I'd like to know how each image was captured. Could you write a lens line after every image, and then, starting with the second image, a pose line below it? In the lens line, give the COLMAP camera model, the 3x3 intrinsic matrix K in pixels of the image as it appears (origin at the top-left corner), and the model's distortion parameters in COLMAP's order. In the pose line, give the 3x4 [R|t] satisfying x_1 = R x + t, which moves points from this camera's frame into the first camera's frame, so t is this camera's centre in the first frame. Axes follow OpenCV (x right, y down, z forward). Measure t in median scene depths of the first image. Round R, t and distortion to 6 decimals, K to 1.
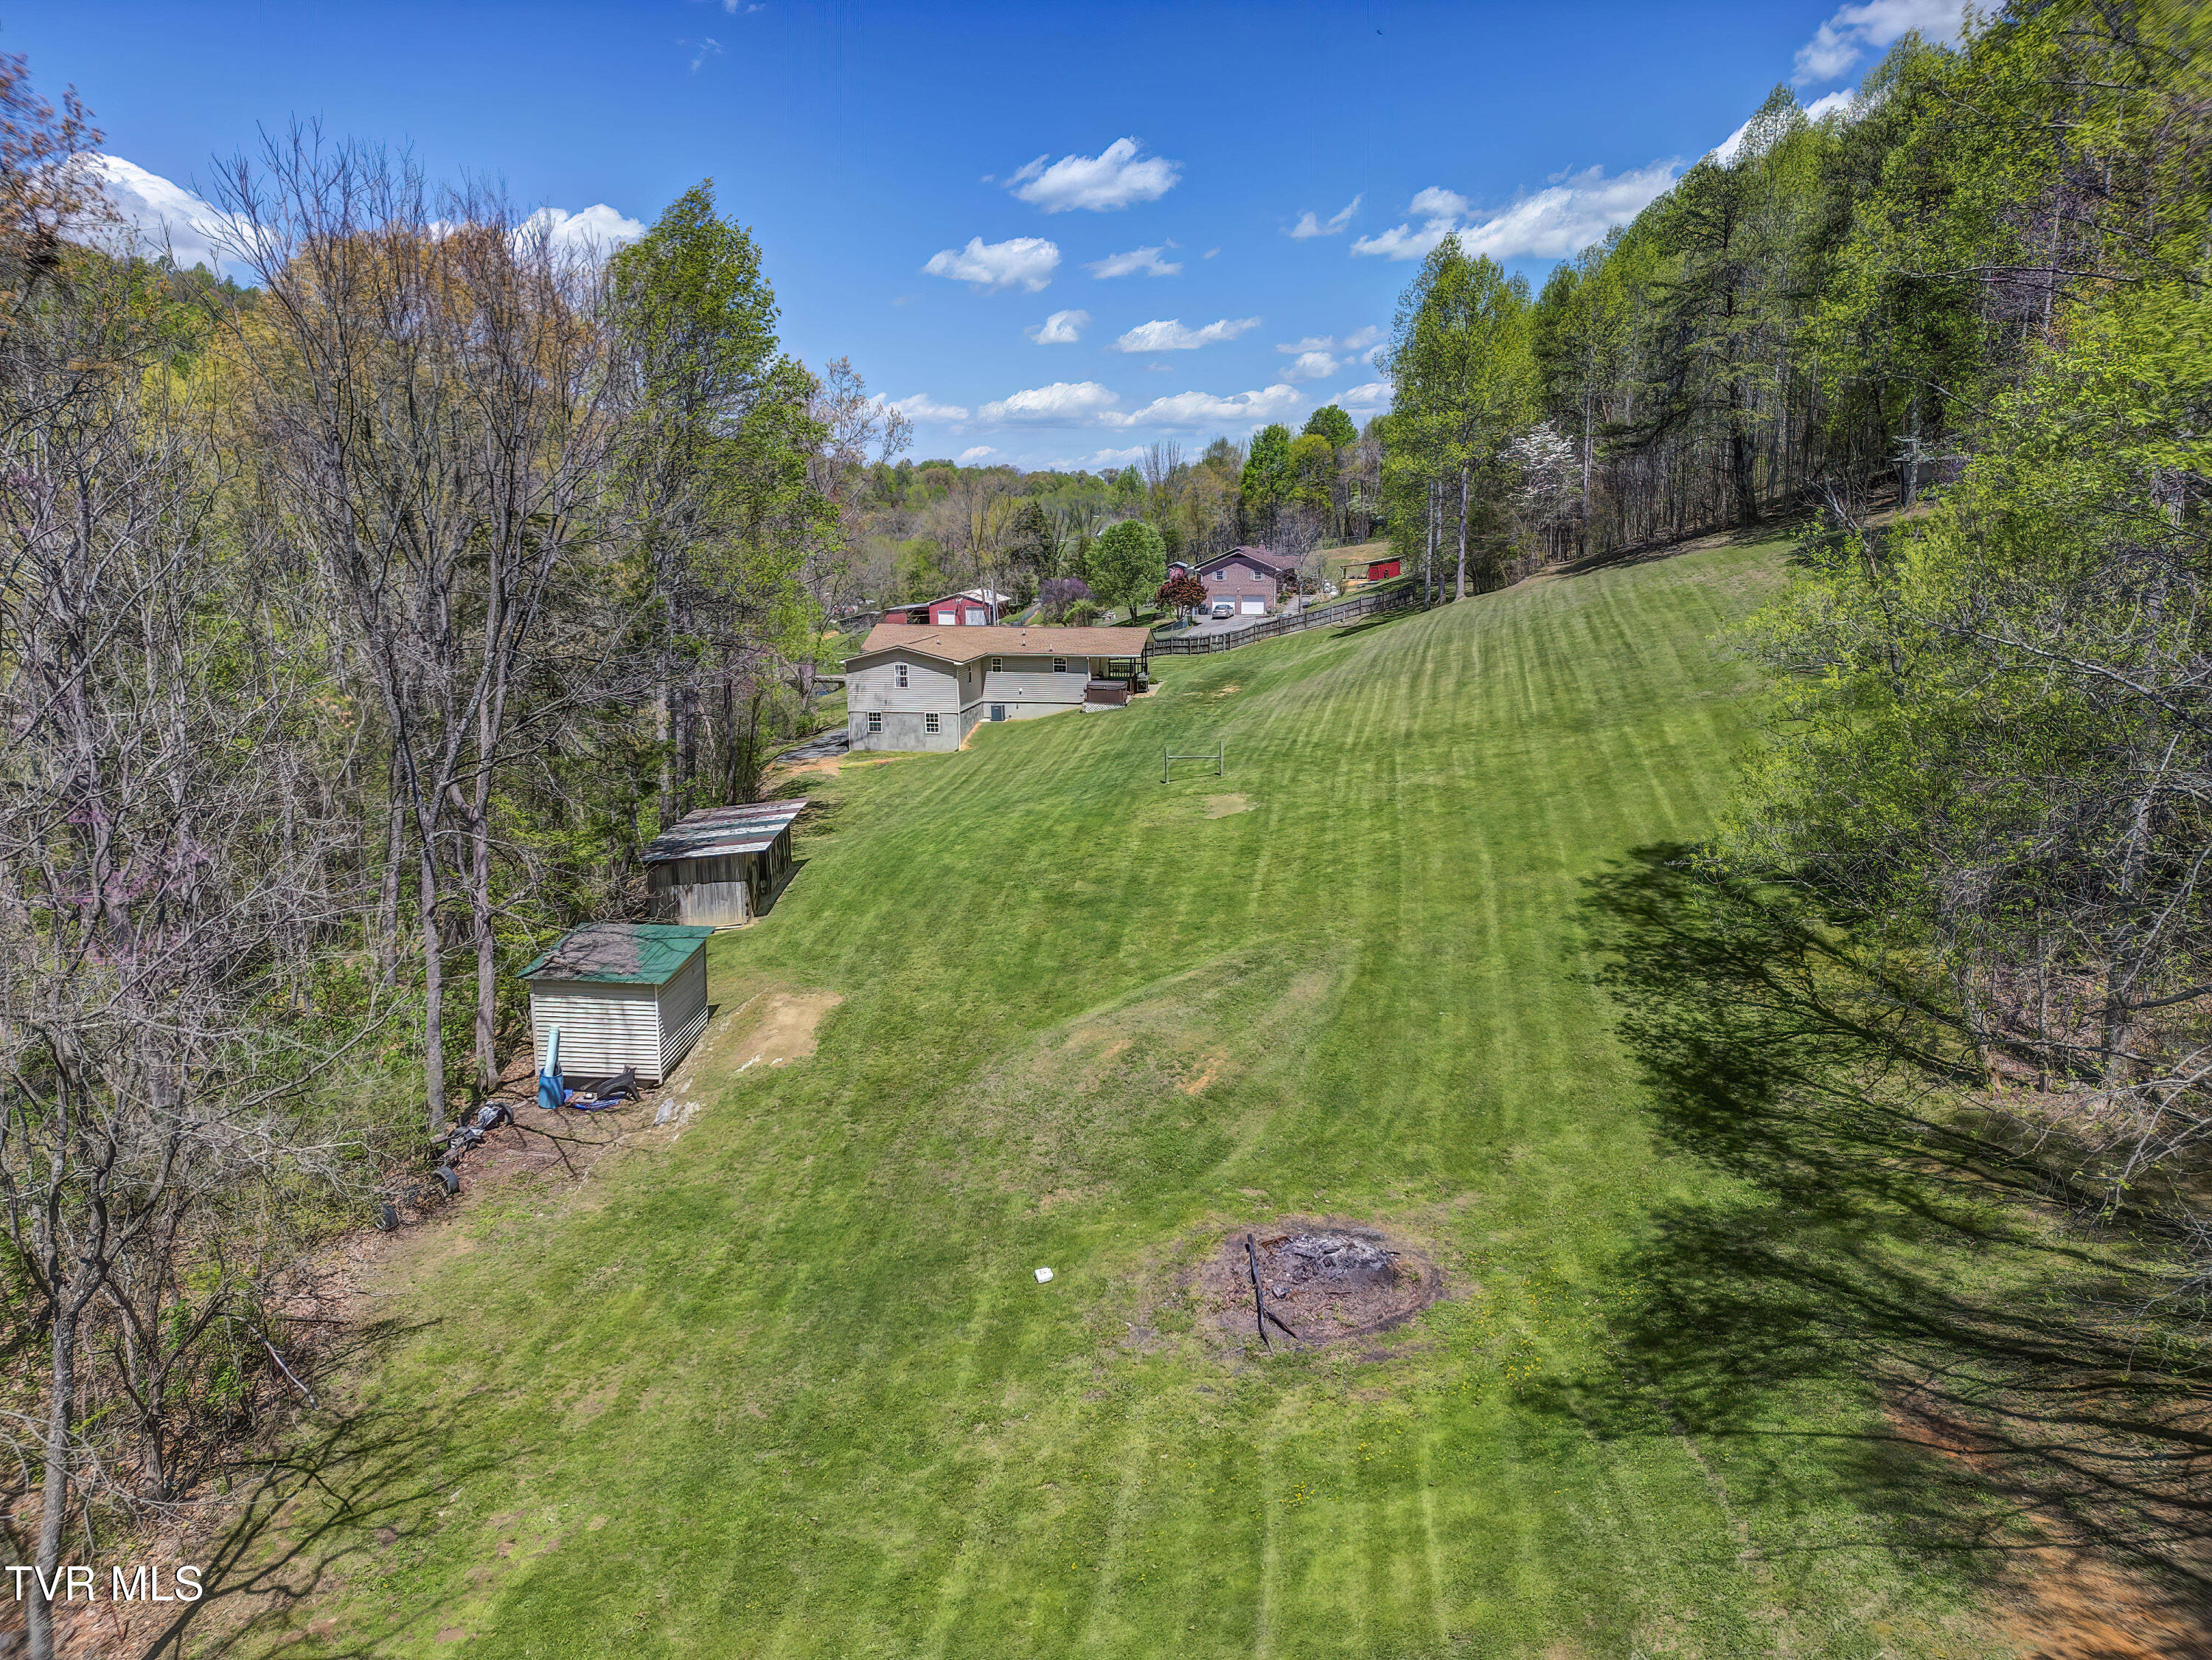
lens RADIAL K [[1505.0, 0, 1106.0], [0, 1505.0, 830.0], [0, 0, 1]] dist [0.086418, -0.091826]
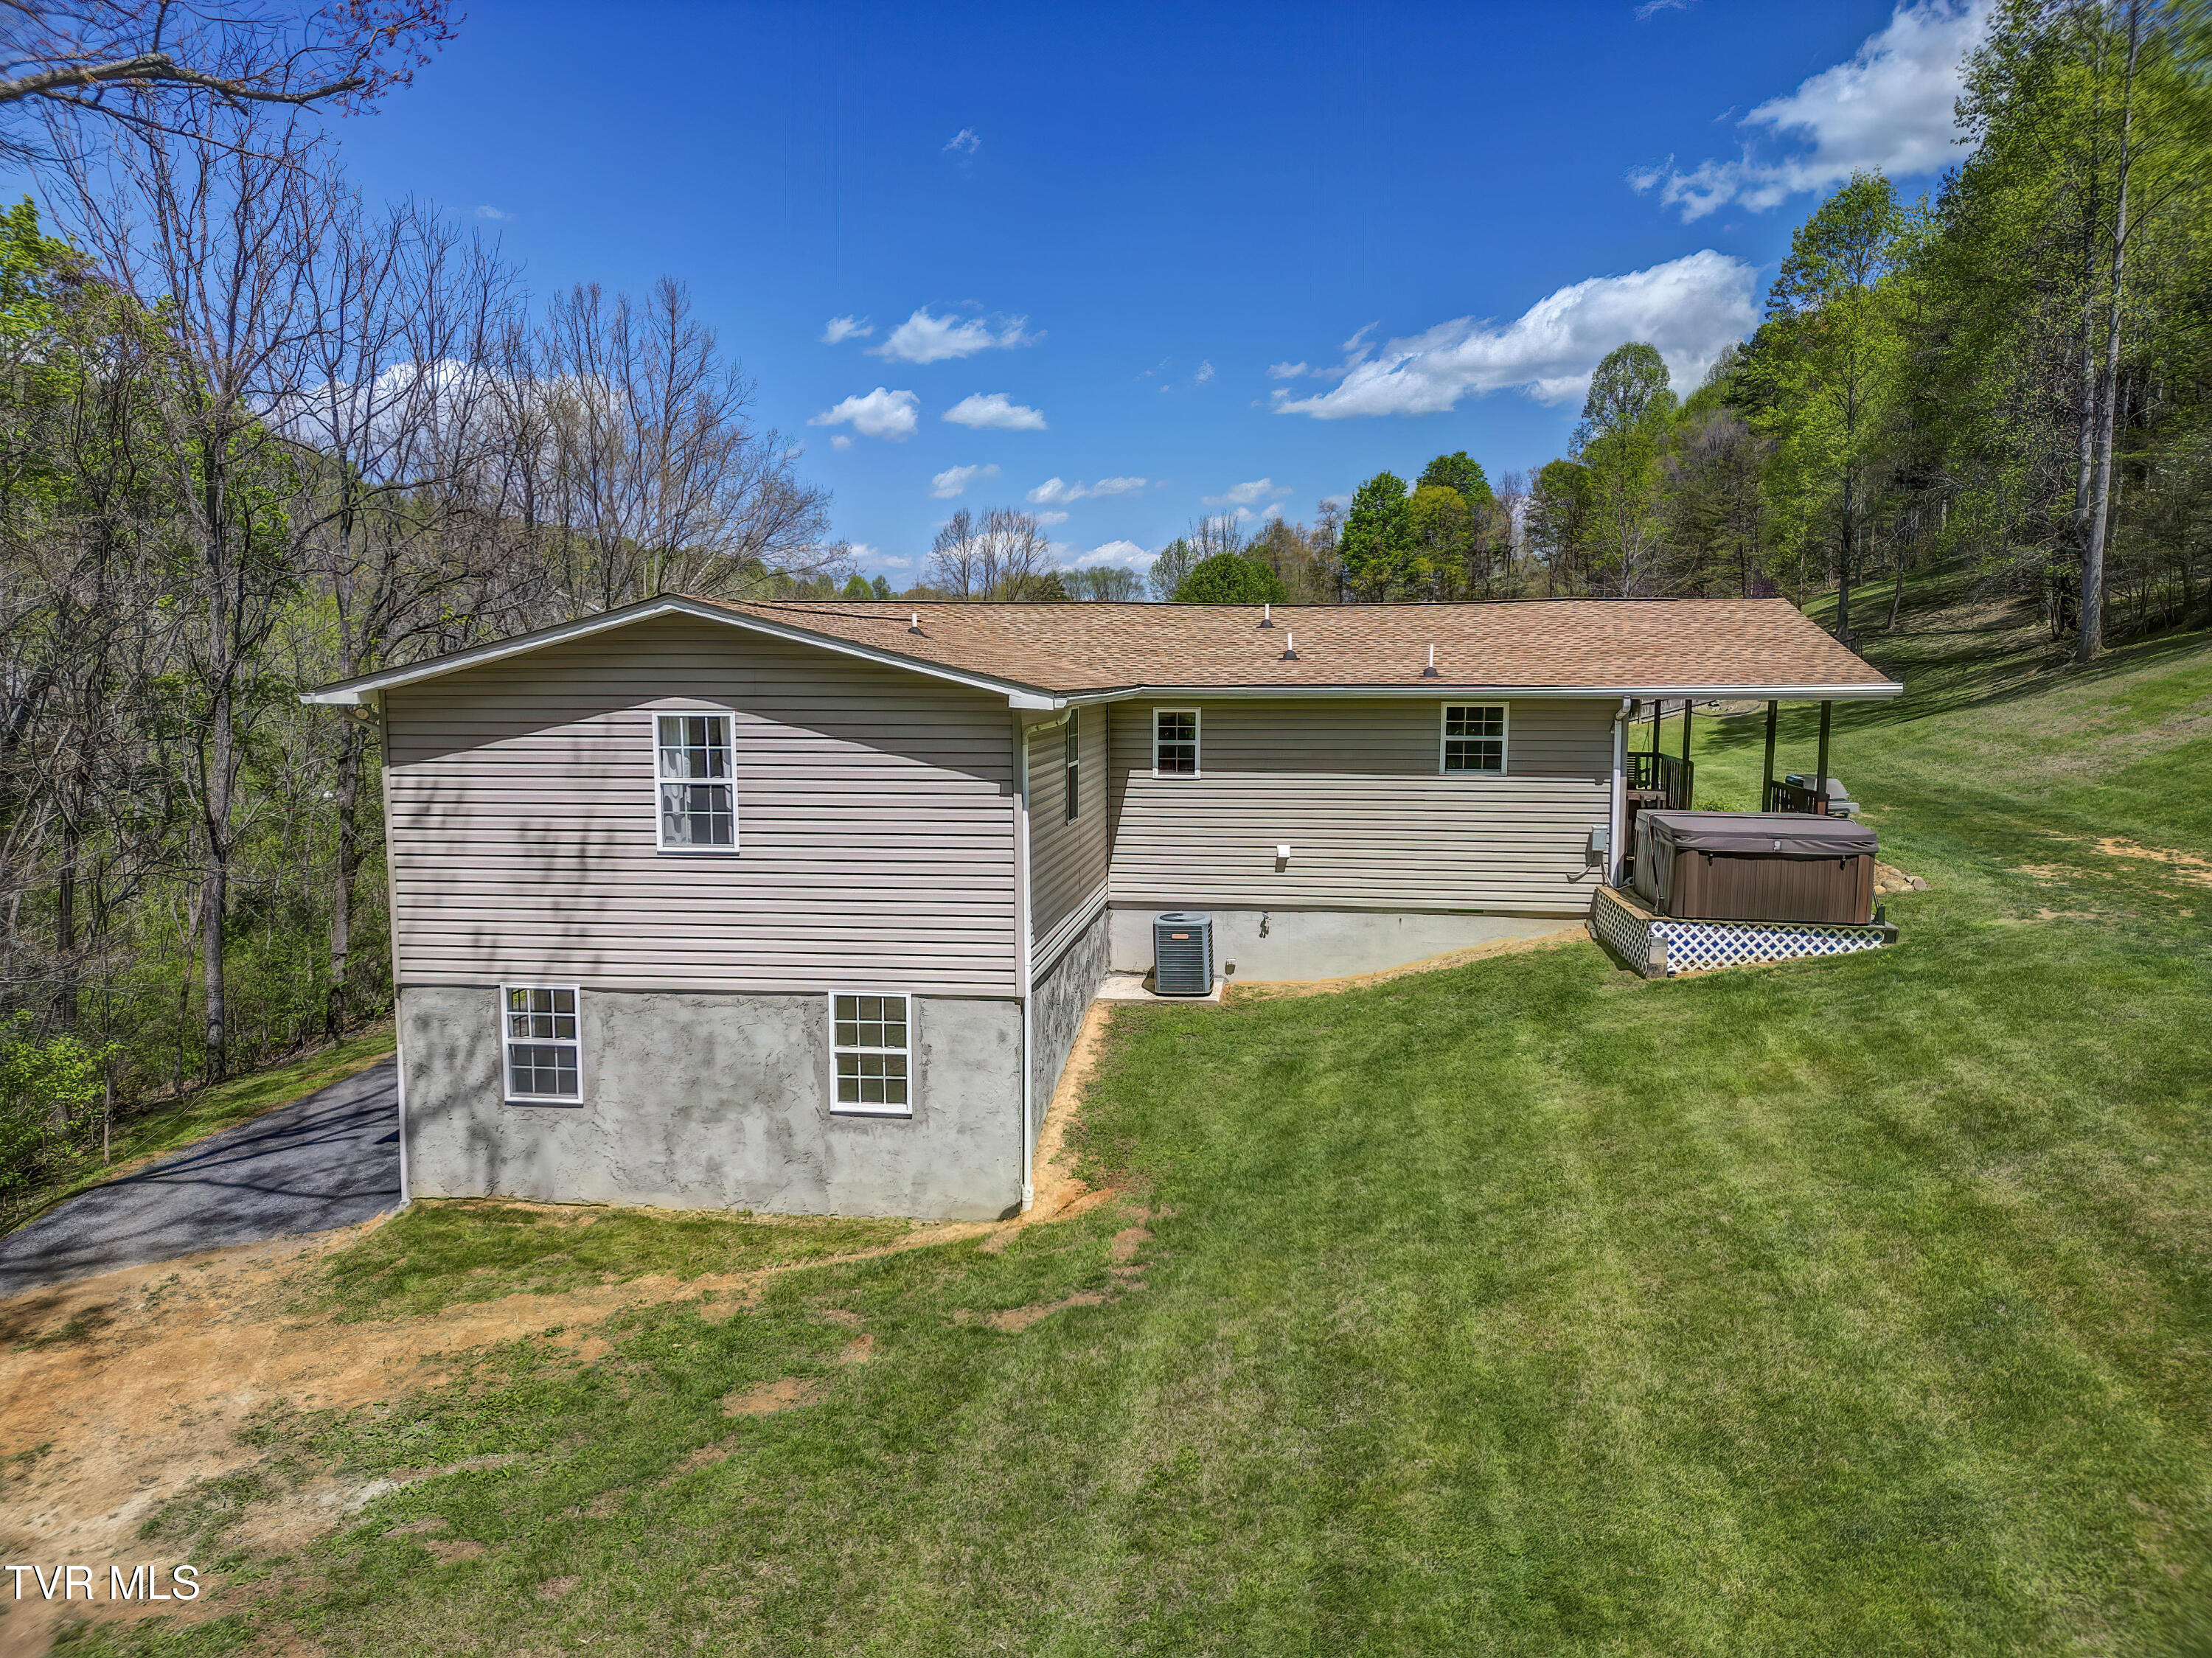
lens RADIAL K [[1517.3, 0, 1082.0], [0, 1517.3, 825.4], [0, 0, 1]] dist [0.158371, -0.328962]
pose [[0.999979, 0.003772, -0.005352, -0.085149], [-0.004266, 0.995412, -0.095587, -0.075367], [0.004967, 0.095608, 0.995407, 0.776476]]
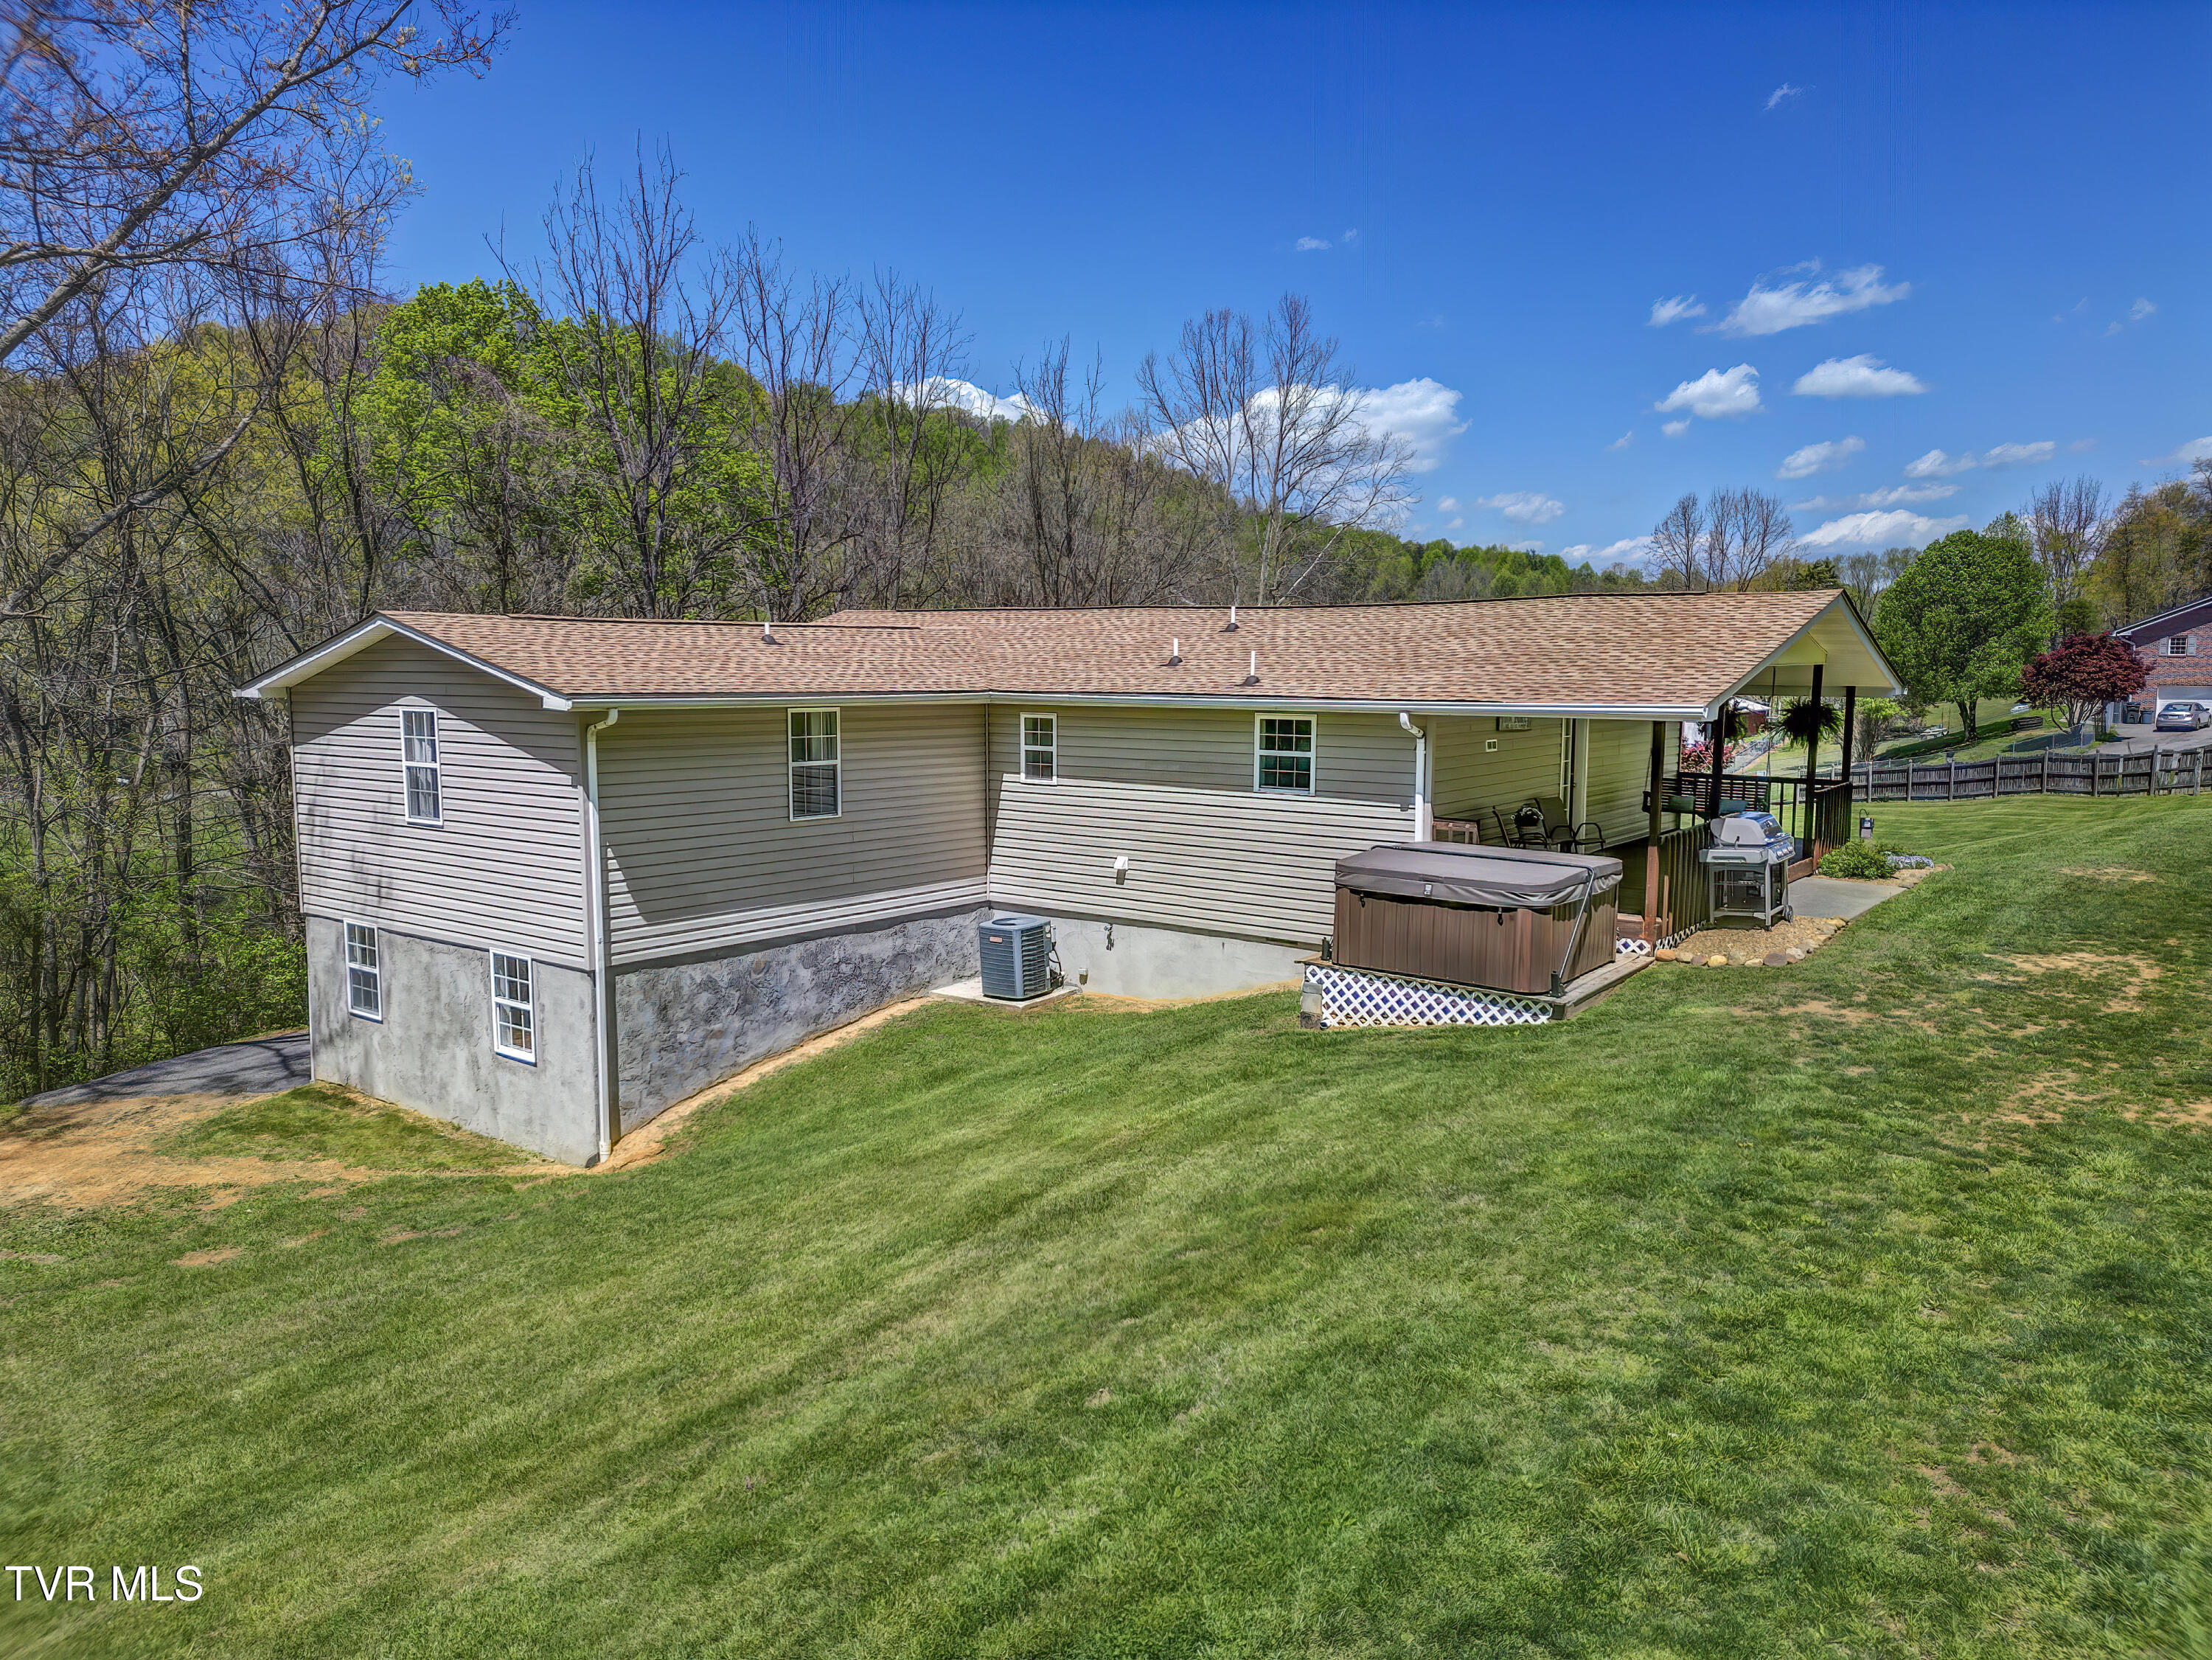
lens RADIAL K [[1505.0, 0, 1106.0], [0, 1505.0, 830.0], [0, 0, 1]] dist [0.086418, -0.091826]
pose [[0.867015, 0.060811, -0.494557, 0.047490], [-0.104732, 0.992593, -0.061558, -0.084335], [0.487151, 0.105168, 0.866962, 0.811594]]
